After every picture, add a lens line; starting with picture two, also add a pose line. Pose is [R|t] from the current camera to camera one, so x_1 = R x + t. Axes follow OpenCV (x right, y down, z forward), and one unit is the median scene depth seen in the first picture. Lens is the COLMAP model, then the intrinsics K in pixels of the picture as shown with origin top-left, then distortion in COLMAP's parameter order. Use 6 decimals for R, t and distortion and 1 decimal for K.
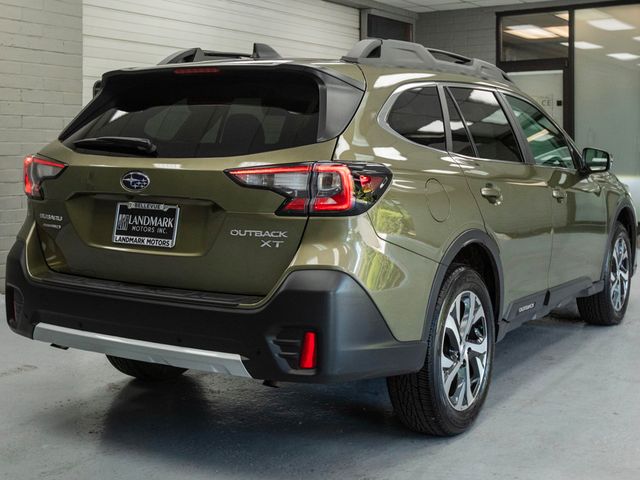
lens RADIAL K [[951.4, 0, 320.2], [0, 951.4, 138.3], [0, 0, 1]] dist [-0.003745, 0.036713]
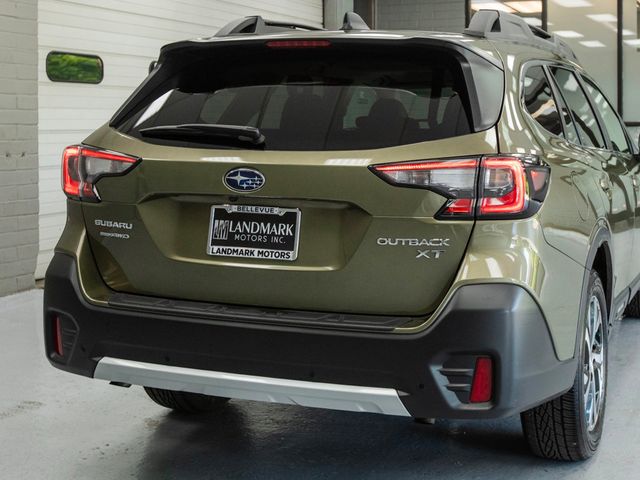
lens RADIAL K [[991.8, 0, 415.5], [0, 991.8, 129.9], [0, 0, 1]] dist [-0.004005, 0.031758]
pose [[0.977014, -0.001571, 0.213171, -0.230716], [-0.001684, 0.999885, 0.015090, -0.010107], [-0.213170, -0.015102, 0.976898, 0.144793]]
